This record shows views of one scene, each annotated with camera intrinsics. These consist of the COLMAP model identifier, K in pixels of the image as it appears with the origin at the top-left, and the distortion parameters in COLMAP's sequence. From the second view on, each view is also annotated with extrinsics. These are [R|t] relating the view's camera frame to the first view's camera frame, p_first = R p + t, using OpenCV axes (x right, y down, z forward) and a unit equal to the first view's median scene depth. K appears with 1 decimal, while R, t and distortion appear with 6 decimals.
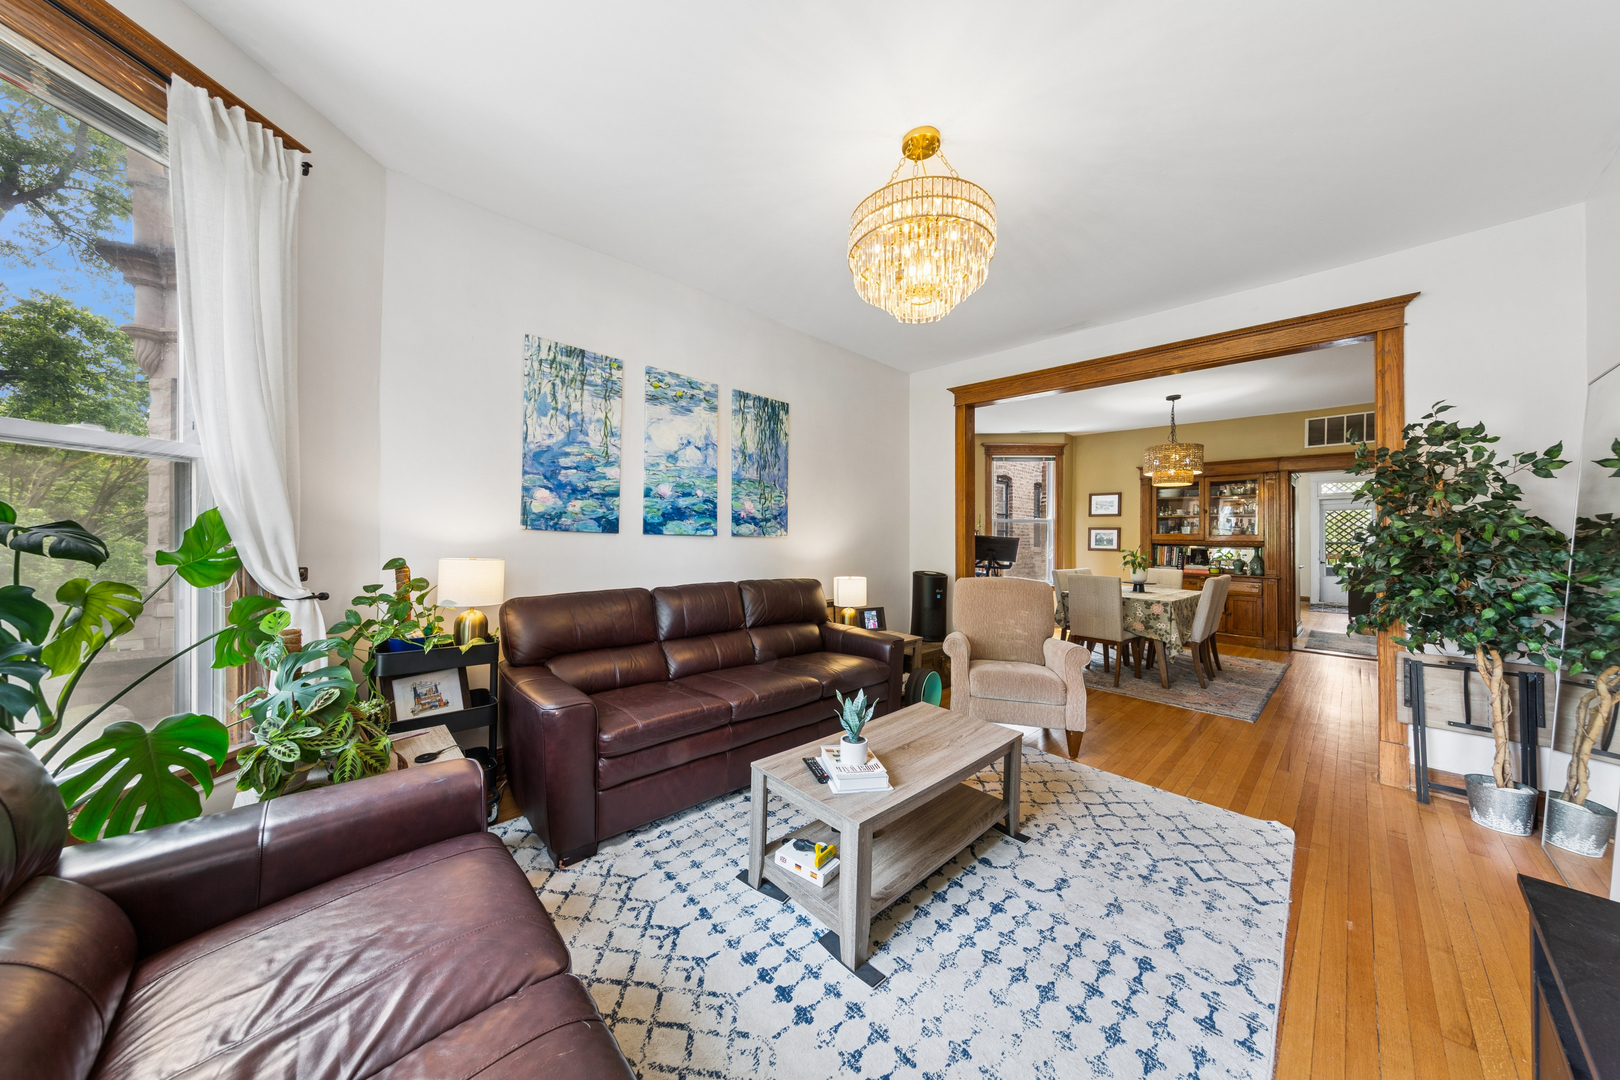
lens RADIAL K [[516.2, 0, 805.7], [0, 516.2, 538.3], [0, 0, 1]] dist [0.002509, 0.000094]
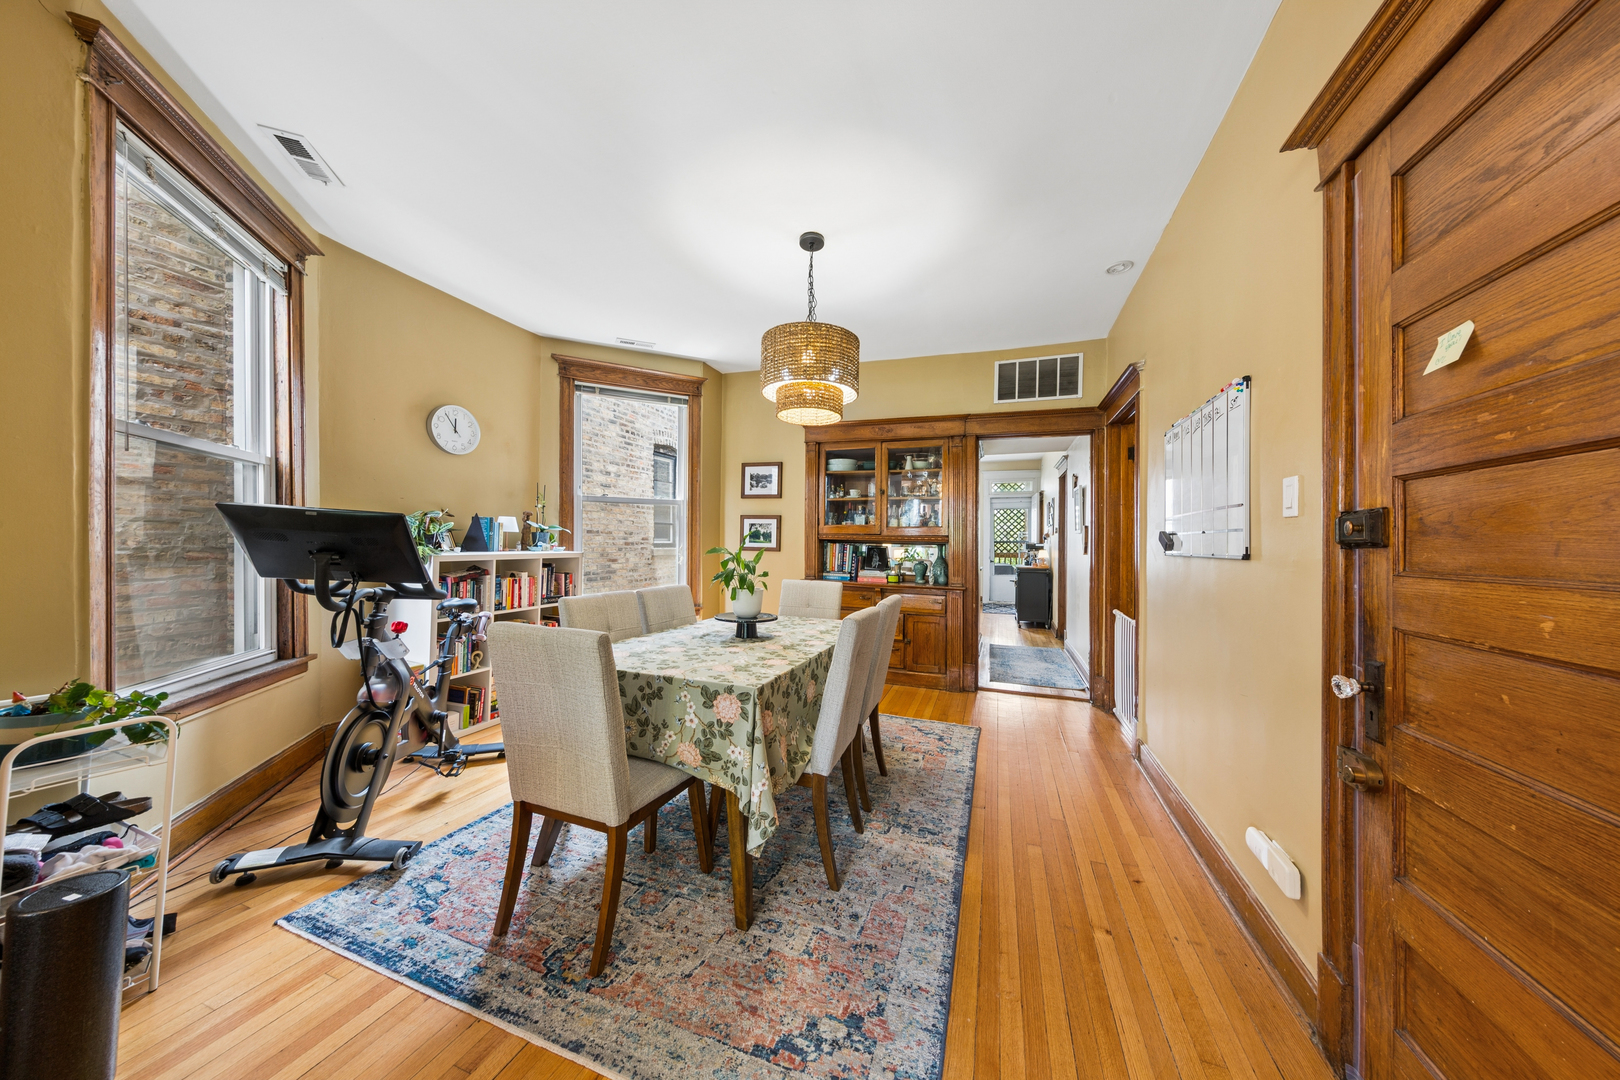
lens RADIAL K [[516.2, 0, 810.6], [0, 516.2, 544.8], [0, 0, 1]] dist [0.002509, 0.000094]
pose [[0.892189, 0.000004, 0.451663, 0.381173], [-0.005432, 0.999928, 0.010719, 0.010639], [-0.451630, -0.012017, 0.892124, 0.434525]]
